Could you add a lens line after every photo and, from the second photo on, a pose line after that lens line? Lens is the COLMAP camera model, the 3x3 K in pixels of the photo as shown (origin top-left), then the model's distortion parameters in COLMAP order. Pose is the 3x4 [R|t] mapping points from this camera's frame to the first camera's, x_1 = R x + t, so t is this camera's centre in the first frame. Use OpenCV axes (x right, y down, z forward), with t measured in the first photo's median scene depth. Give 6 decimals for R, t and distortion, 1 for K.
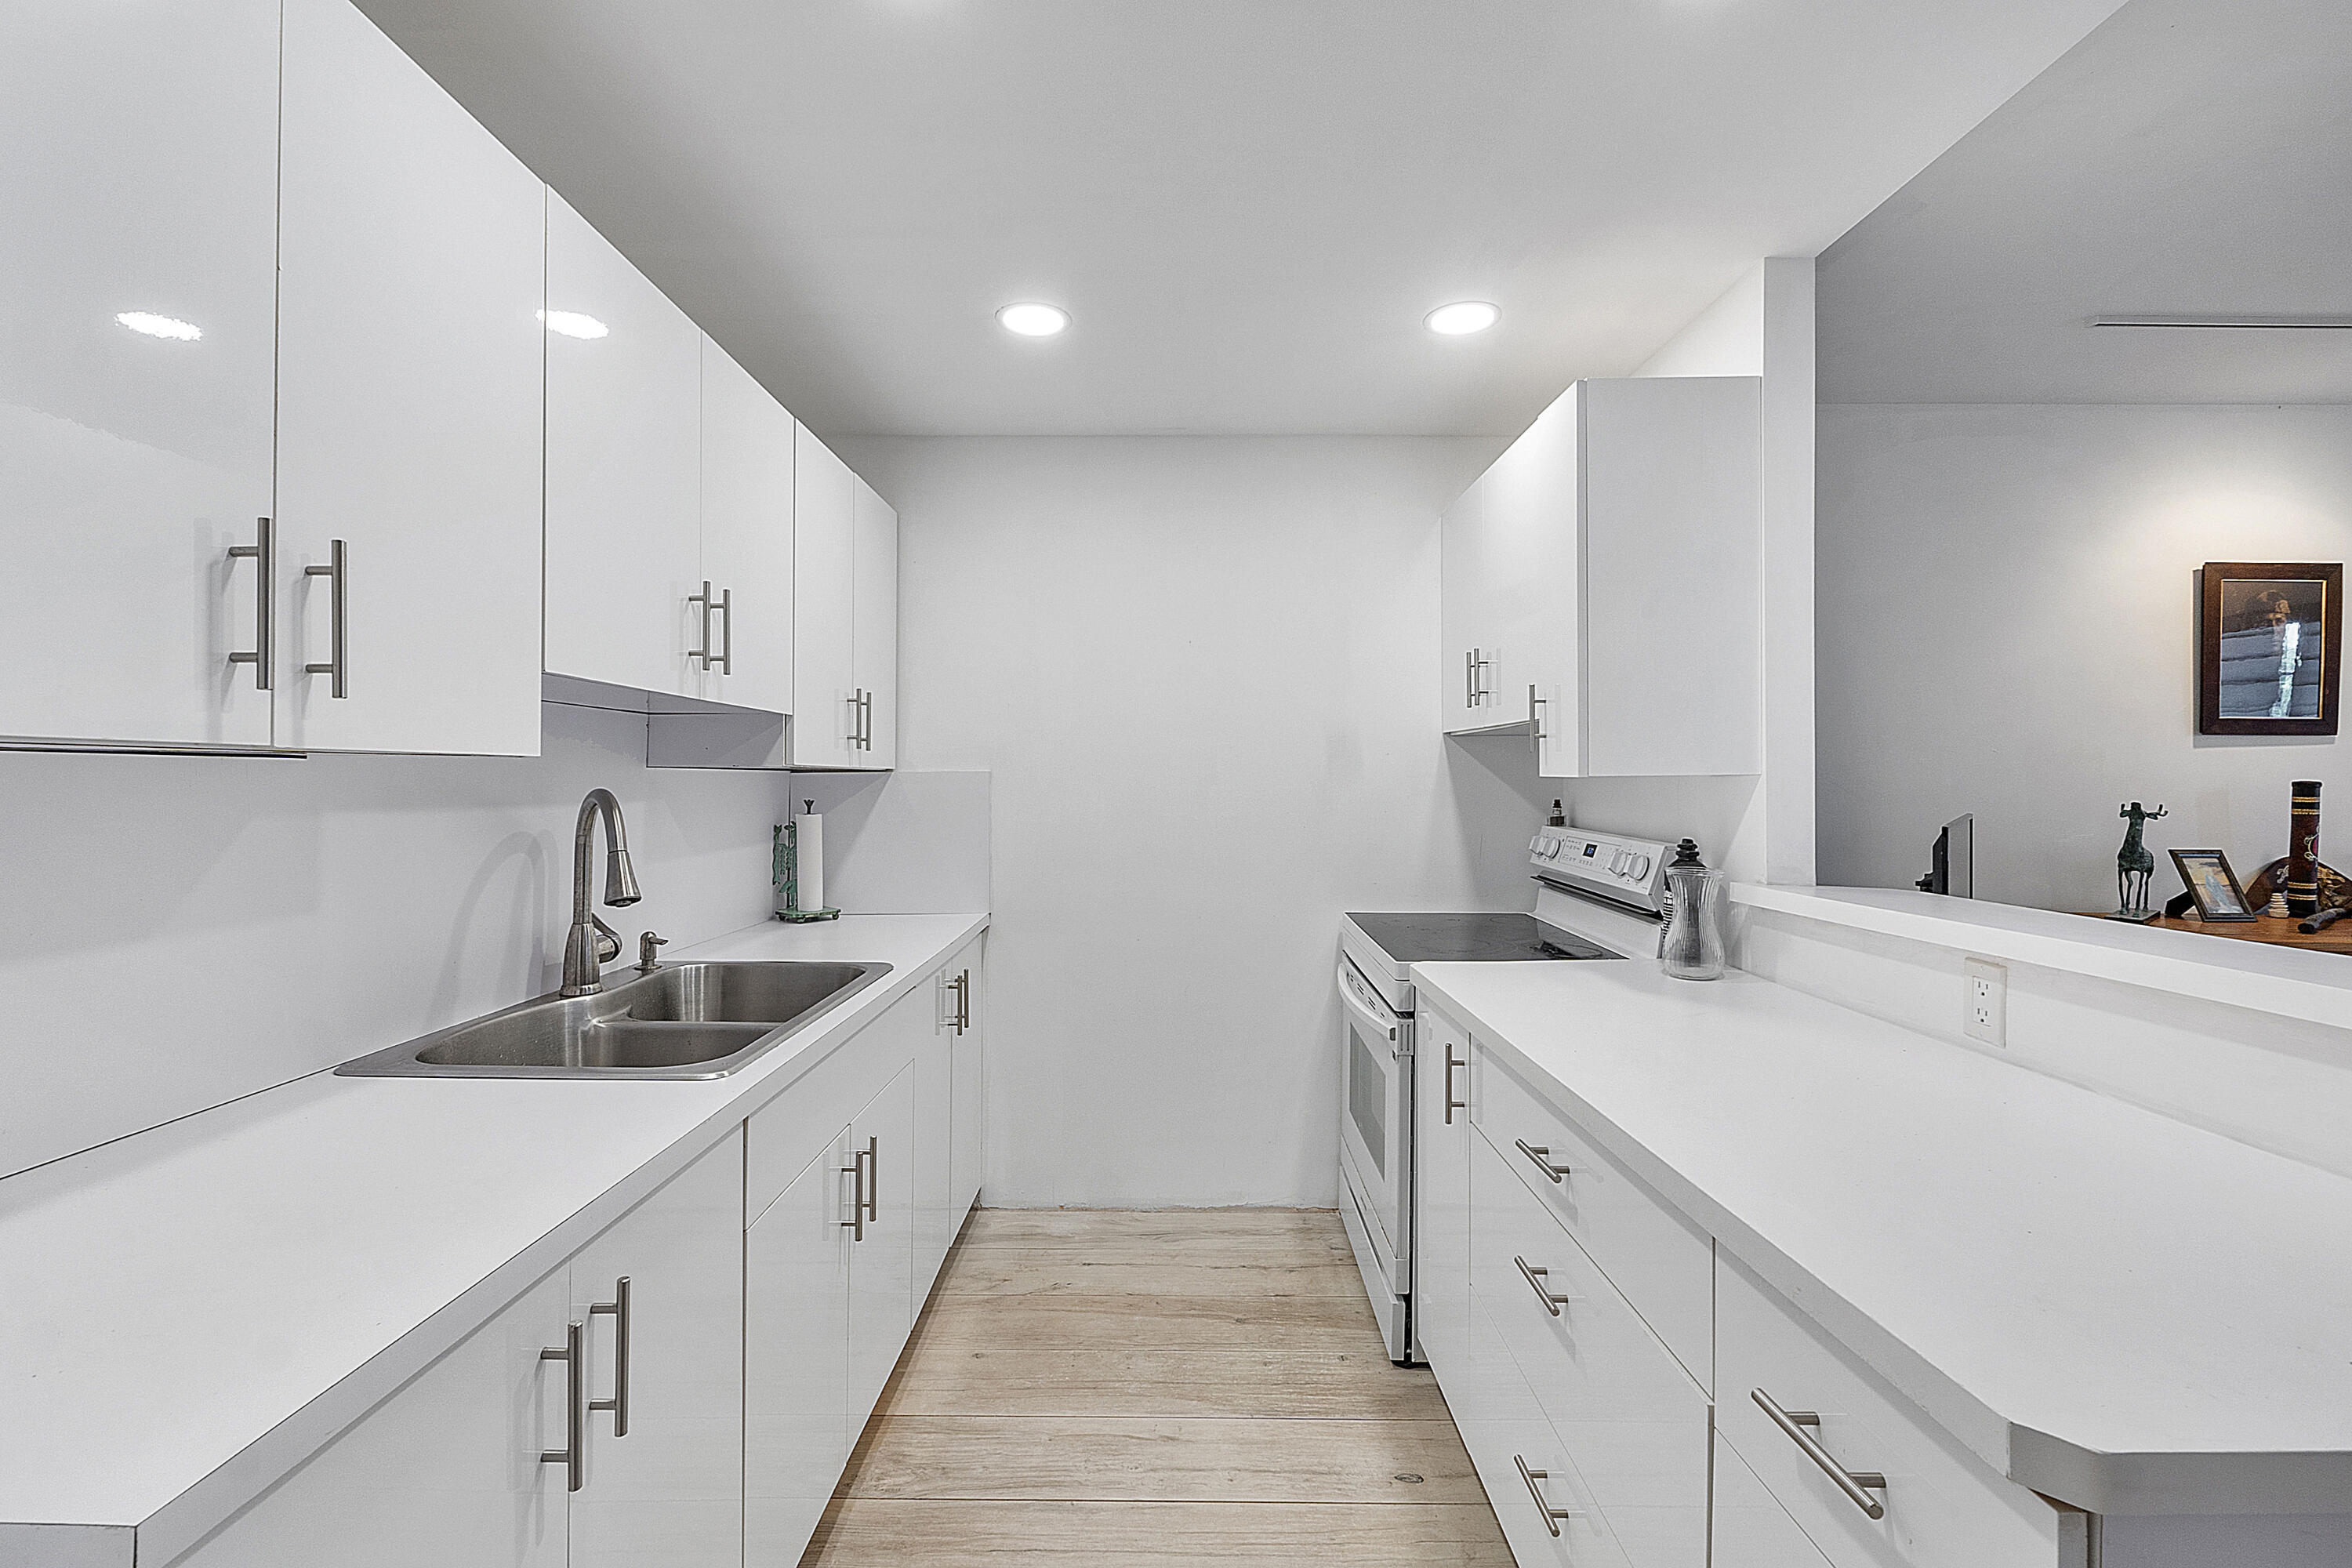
lens RADIAL K [[994.4, 0, 1173.3], [0, 994.4, 774.9], [0, 0, 1]] dist [-0.008070, -0.000027]
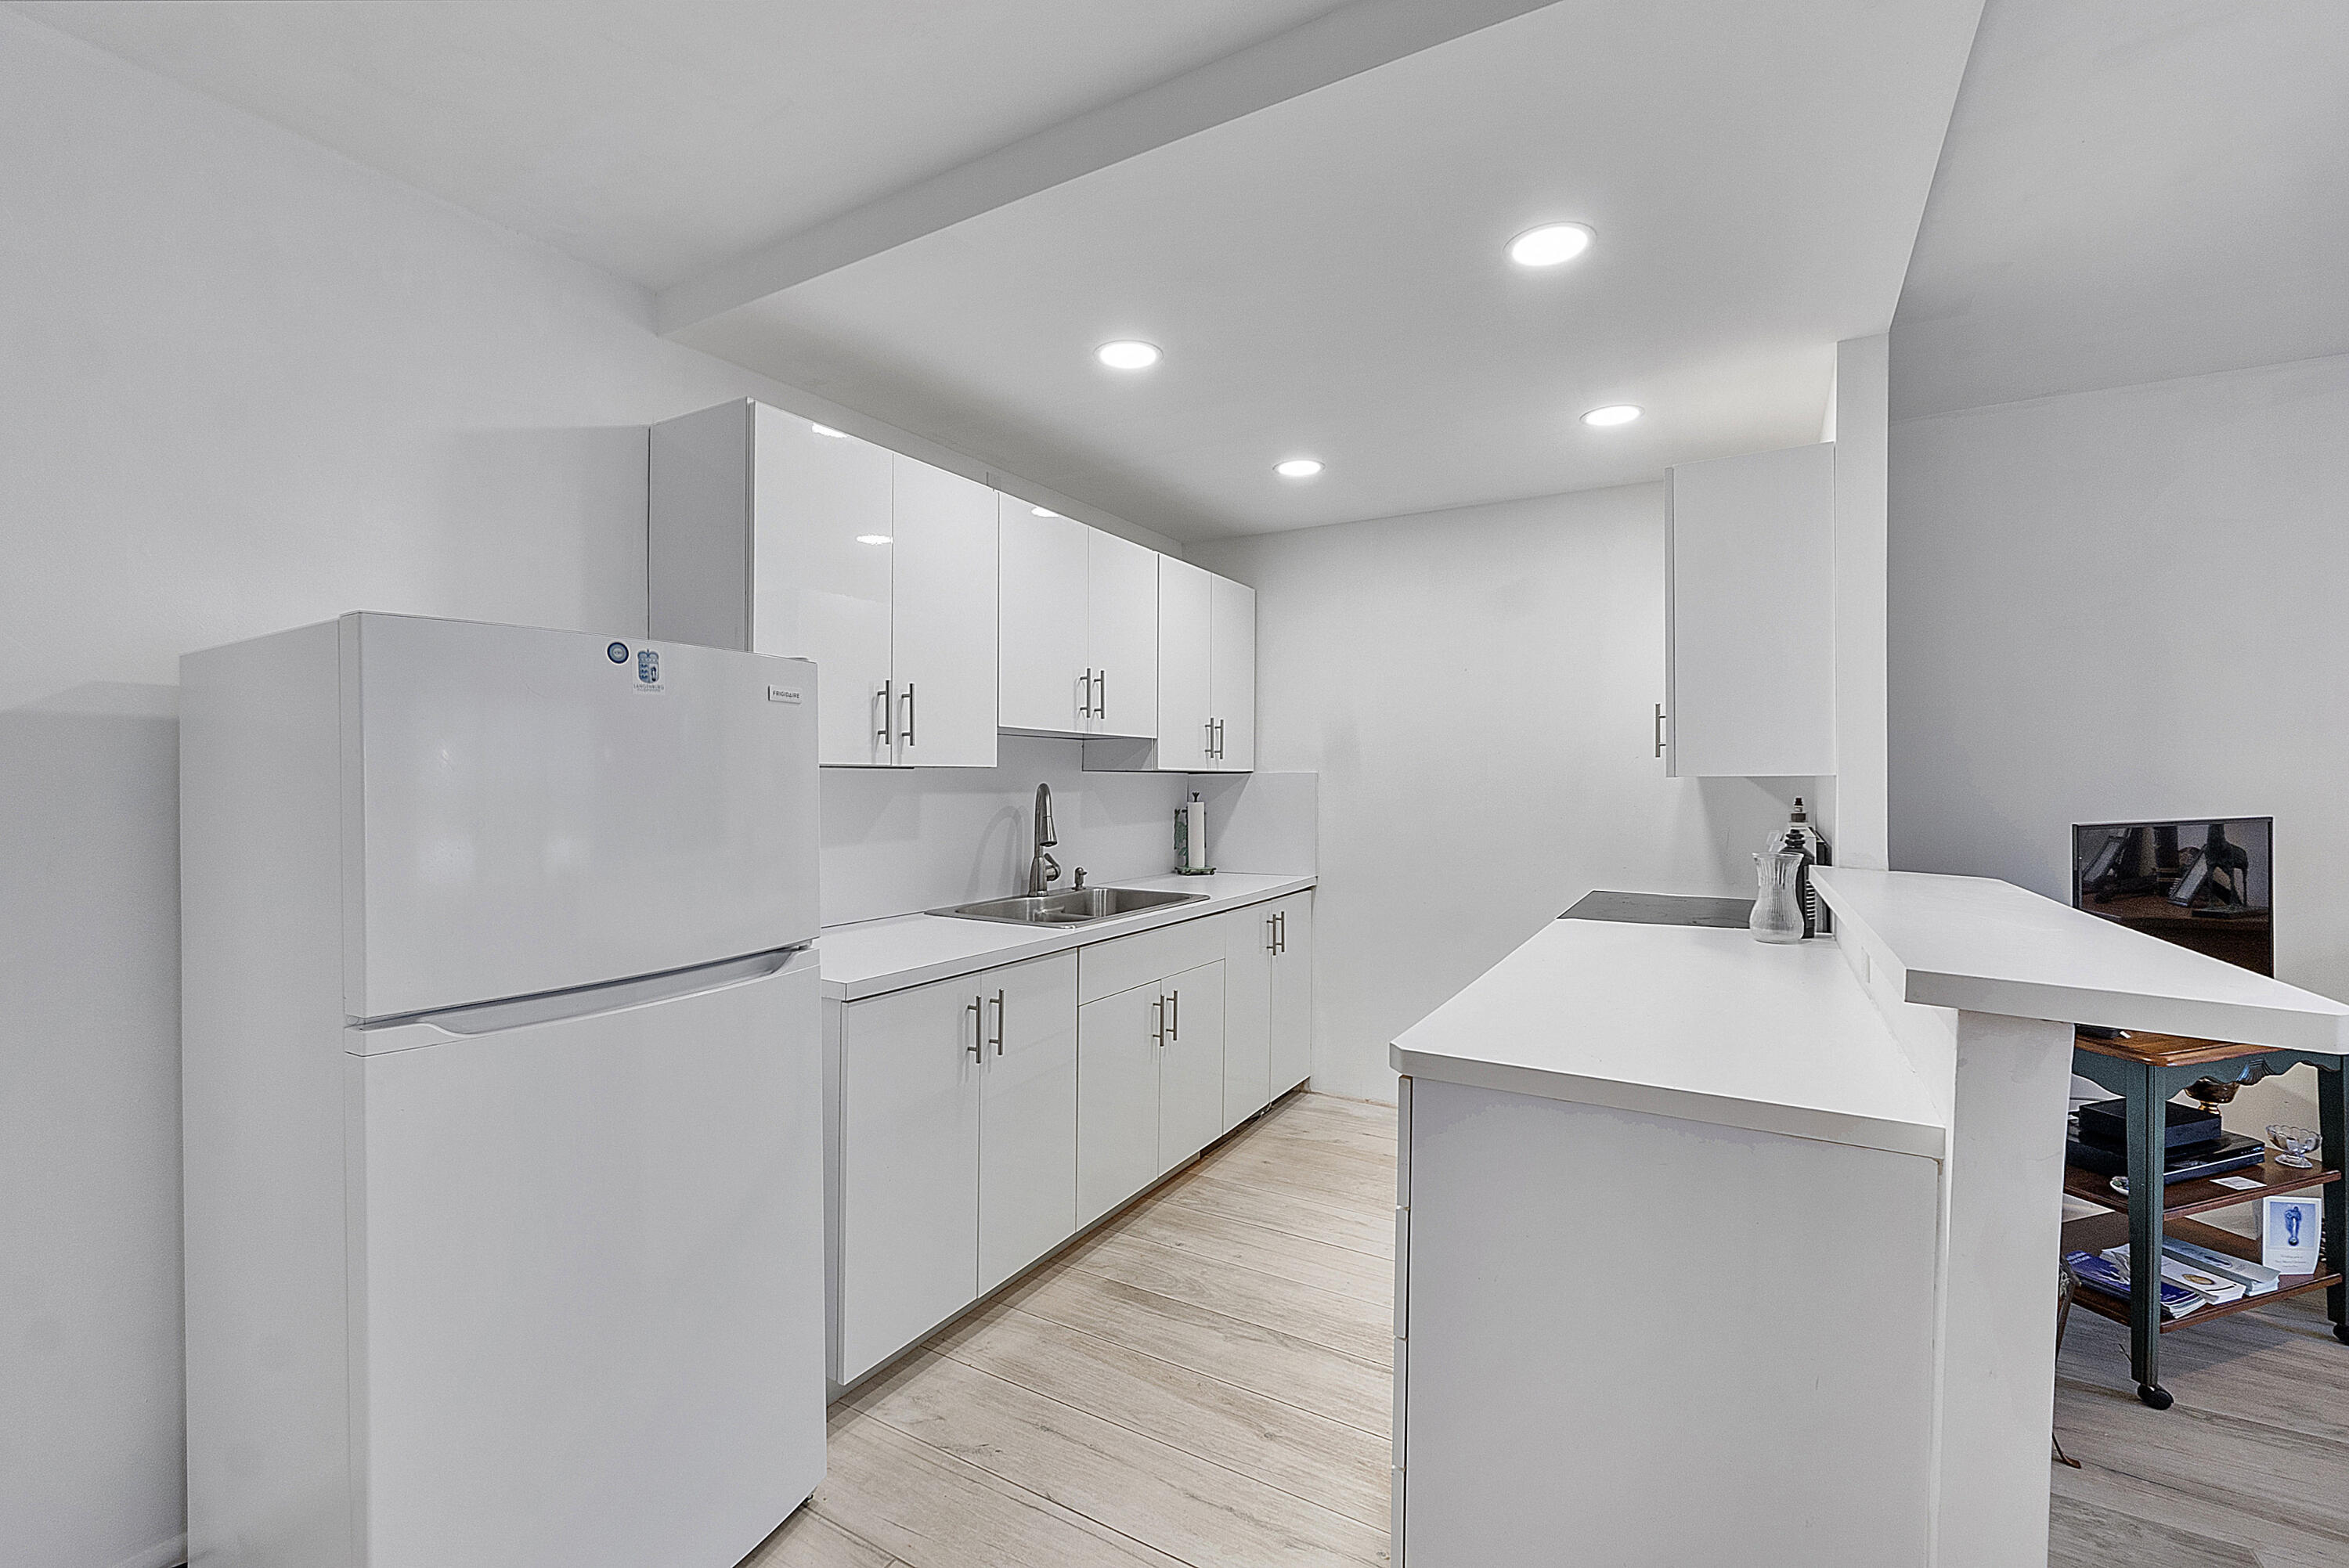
lens RADIAL K [[993.0, 0, 1171.8], [0, 993.0, 774.9], [0, 0, 1]] dist [-0.008070, -0.000027]
pose [[0.866724, -0.000306, -0.498787, 0.437312], [0.000704, 1.000000, 0.000609, -0.002130], [0.498787, -0.000879, 0.866724, -0.380104]]
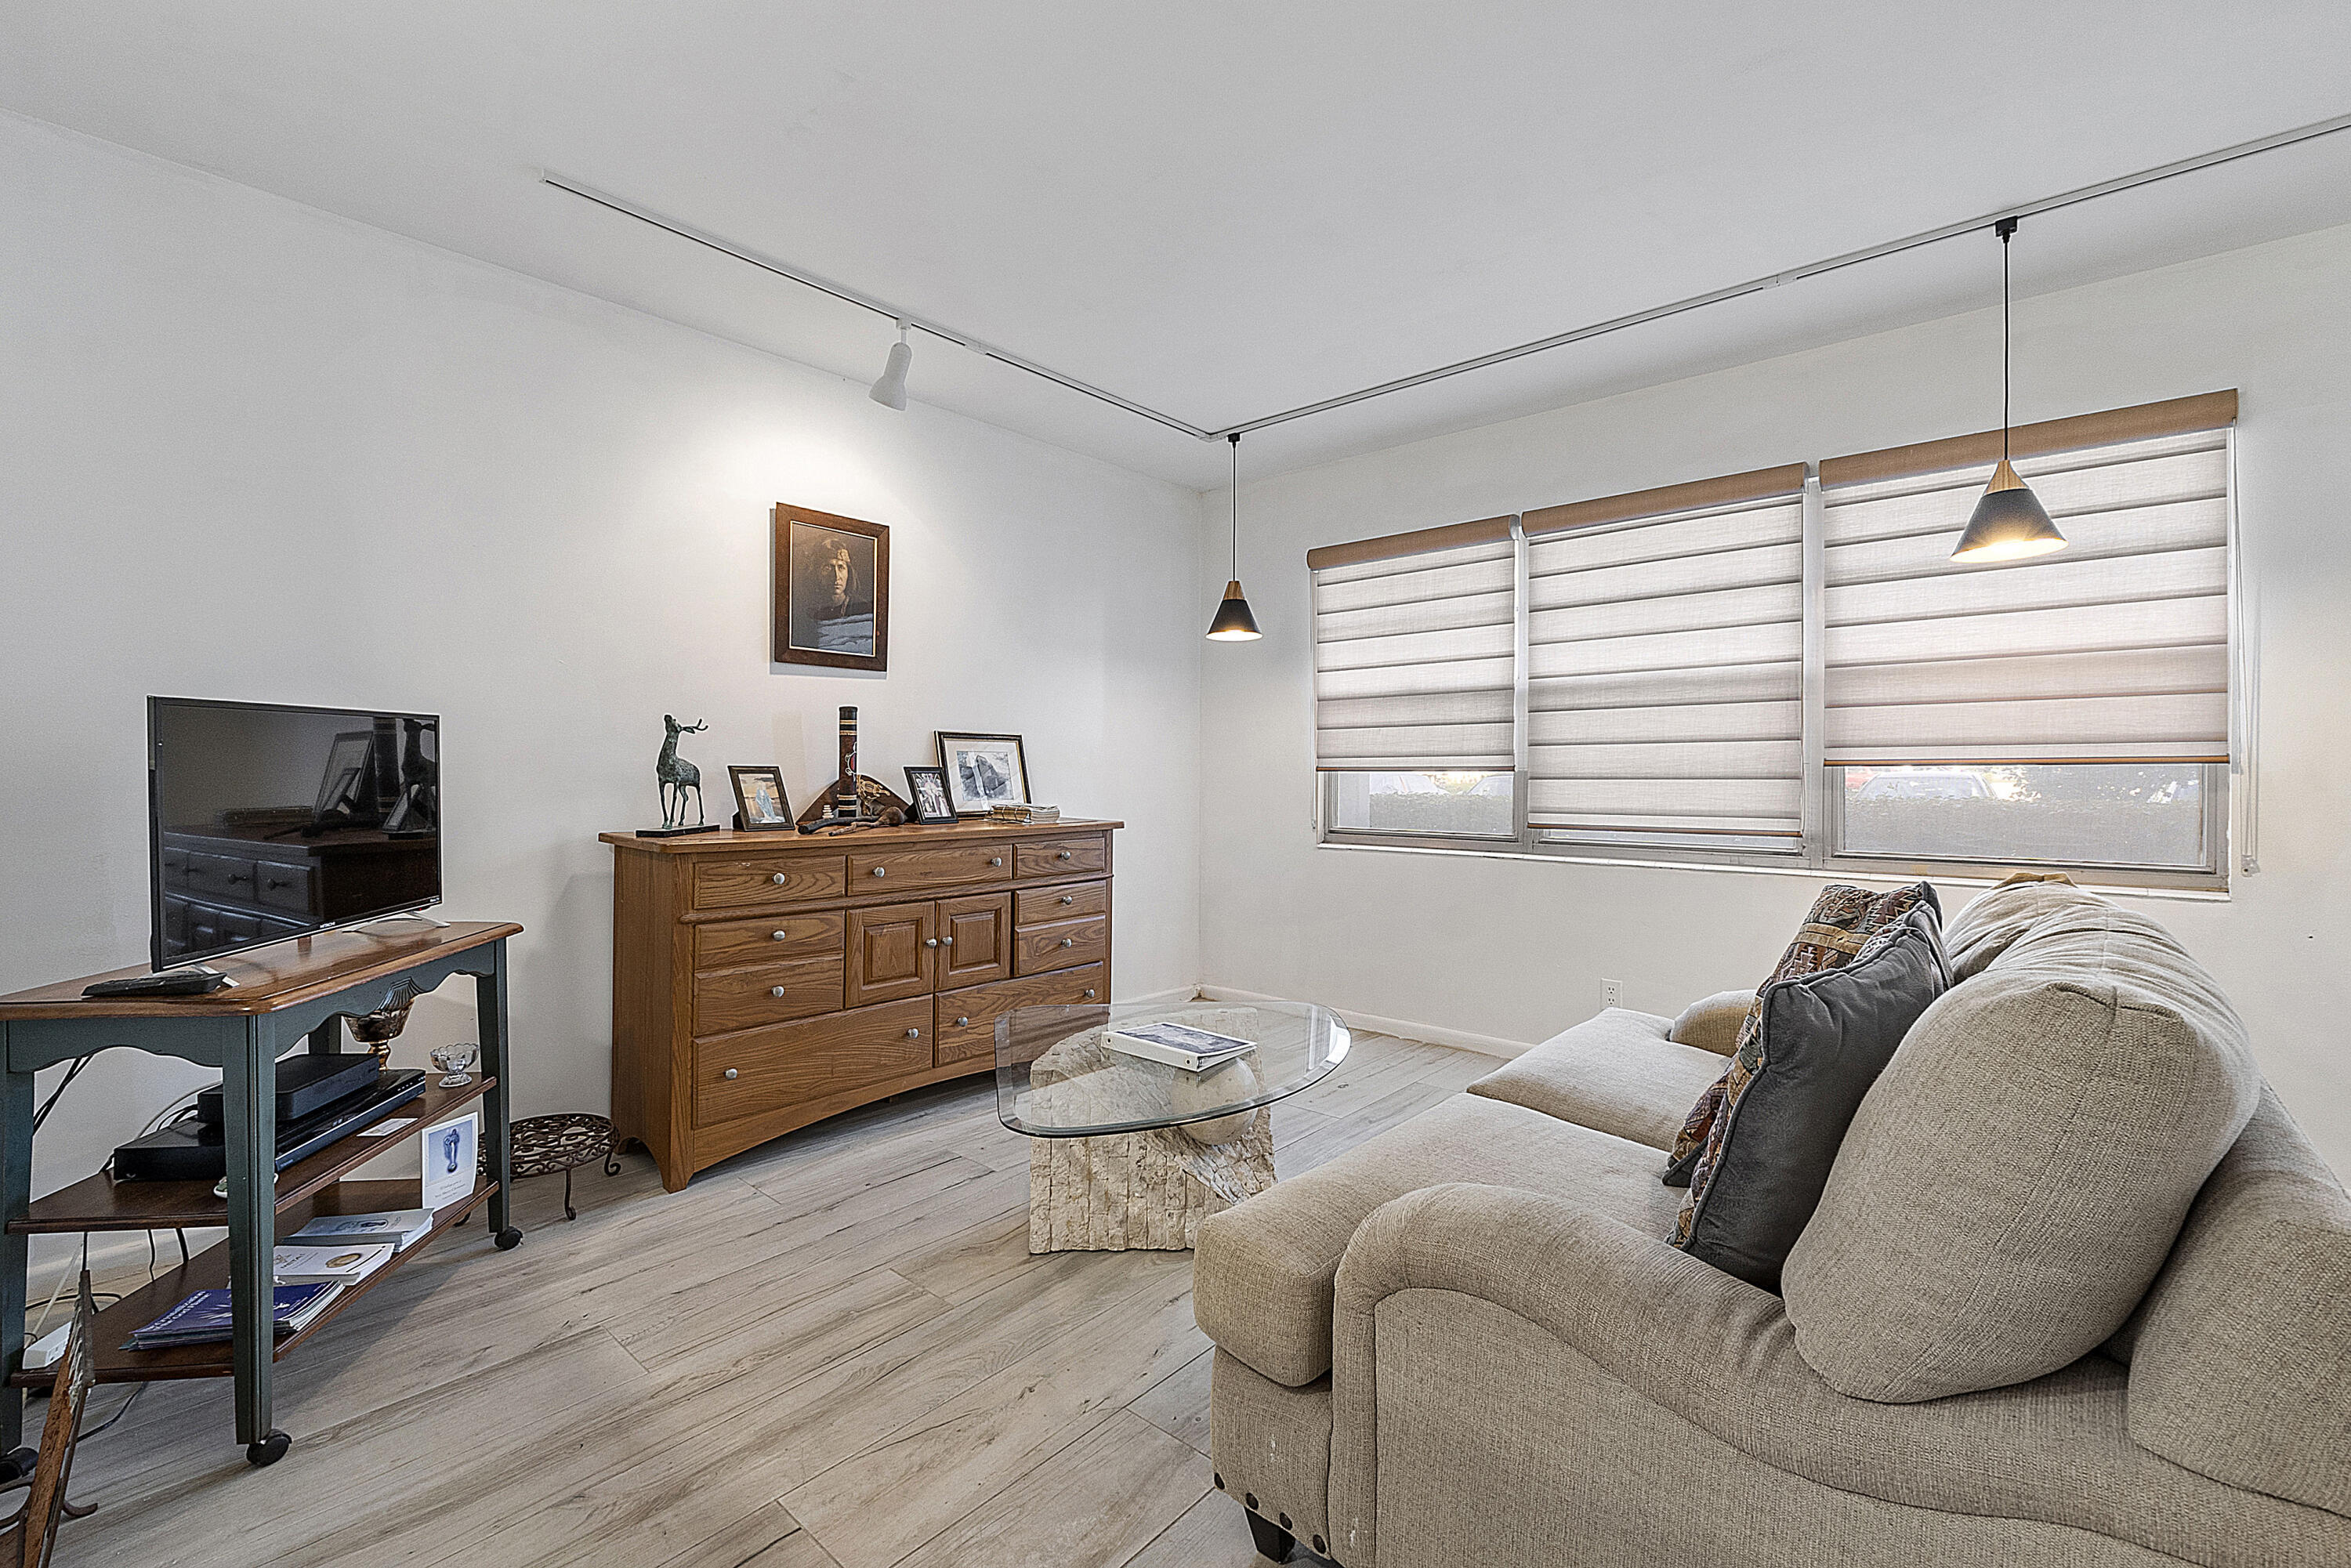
lens RADIAL K [[993.9, 0, 1172.8], [0, 993.9, 774.9], [0, 0, 1]] dist [-0.008070, -0.000027]
pose [[0.653637, -0.007553, 0.756771, 0.676723], [-0.000195, 0.999948, 0.010149, 0.096918], [-0.756809, -0.006782, 0.653601, -0.058703]]
